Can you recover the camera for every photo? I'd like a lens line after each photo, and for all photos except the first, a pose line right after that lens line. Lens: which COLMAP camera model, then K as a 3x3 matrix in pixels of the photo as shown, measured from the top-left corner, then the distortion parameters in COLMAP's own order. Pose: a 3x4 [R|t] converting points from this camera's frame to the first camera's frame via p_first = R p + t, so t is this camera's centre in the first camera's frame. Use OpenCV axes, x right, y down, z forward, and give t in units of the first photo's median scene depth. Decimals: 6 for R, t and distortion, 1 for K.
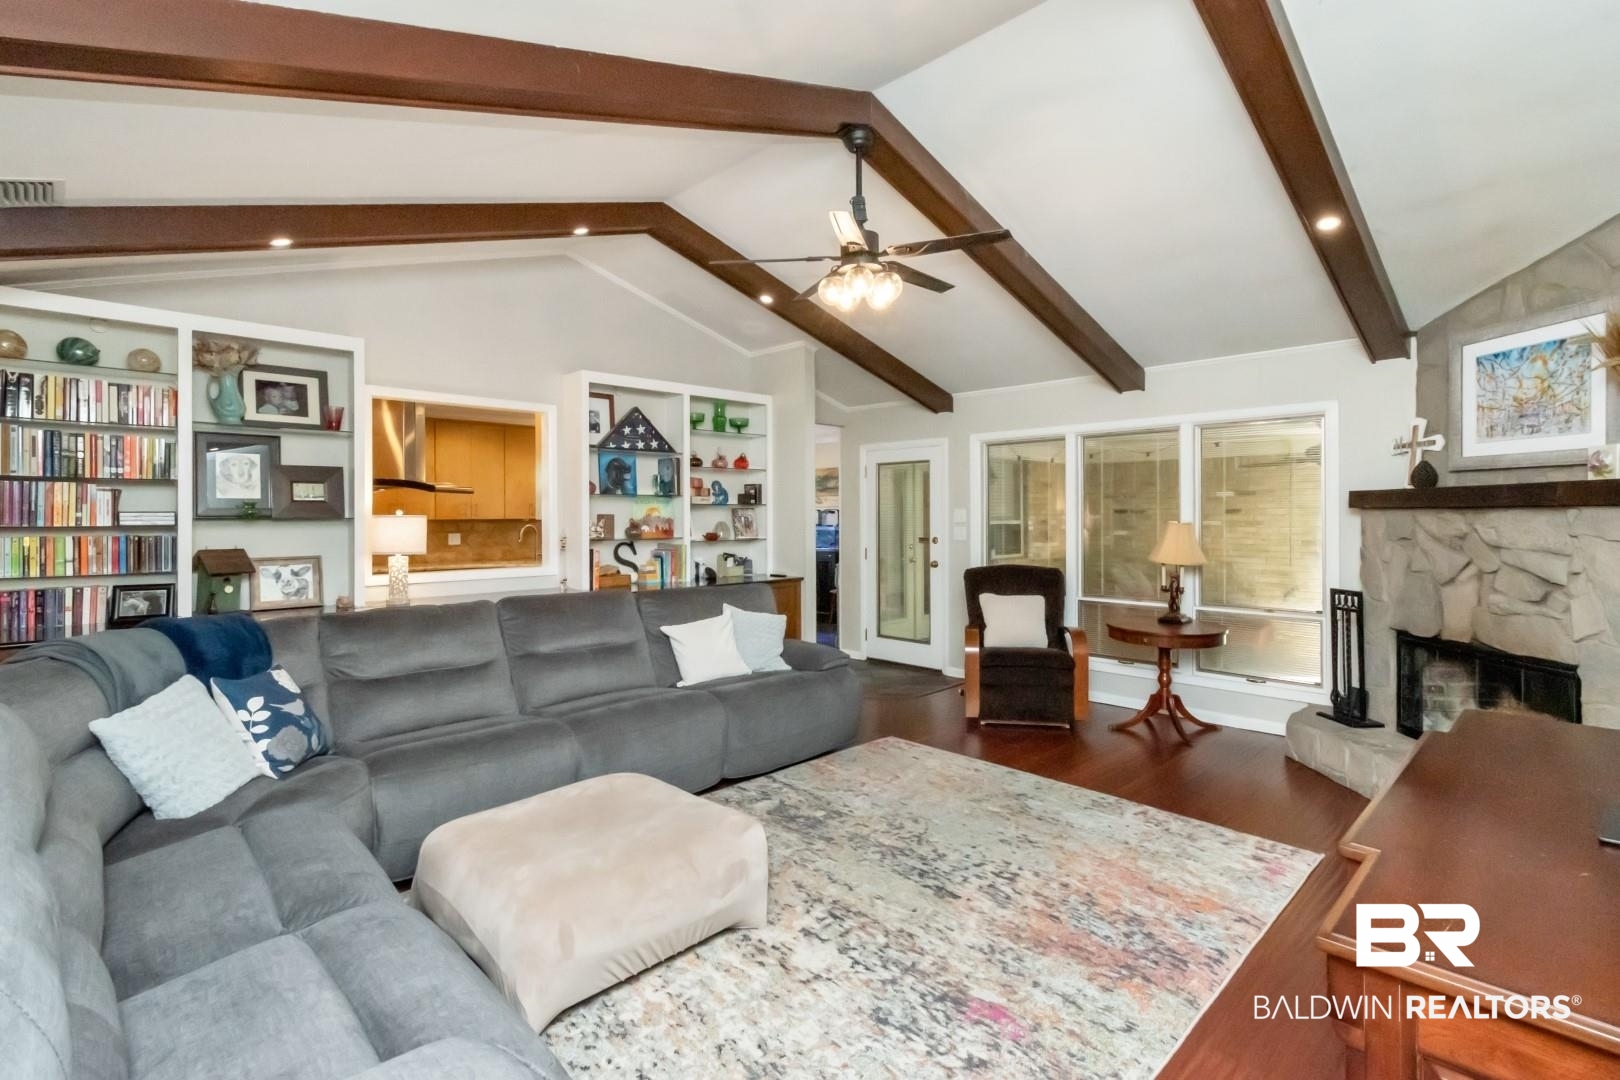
lens RADIAL K [[742.4, 0, 807.9], [0, 742.4, 525.4], [0, 0, 1]] dist [-0.005047, -0.001227]
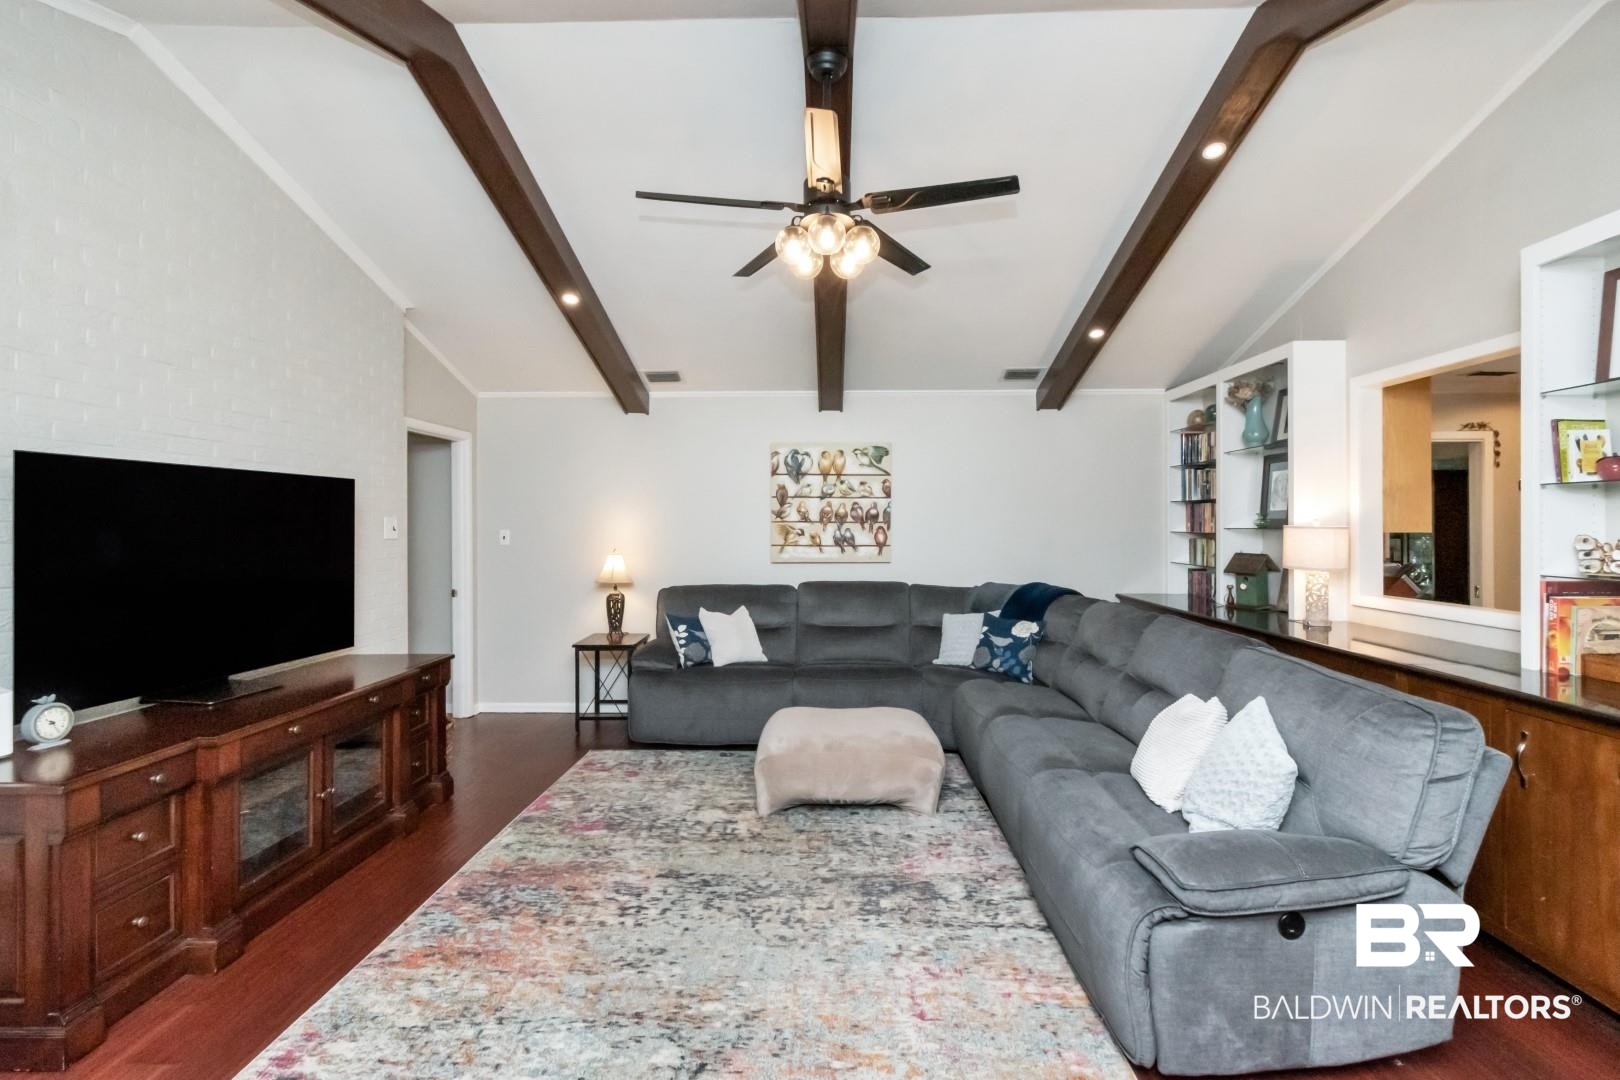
lens RADIAL K [[742.4, 0, 812.4], [0, 742.4, 528.3], [0, 0, 1]] dist [-0.005047, -0.001227]
pose [[-0.713276, 0.005591, -0.700861, 0.784686], [-0.007502, 0.999850, 0.015610, -0.032804], [0.700843, 0.016392, -0.713127, 1.880829]]
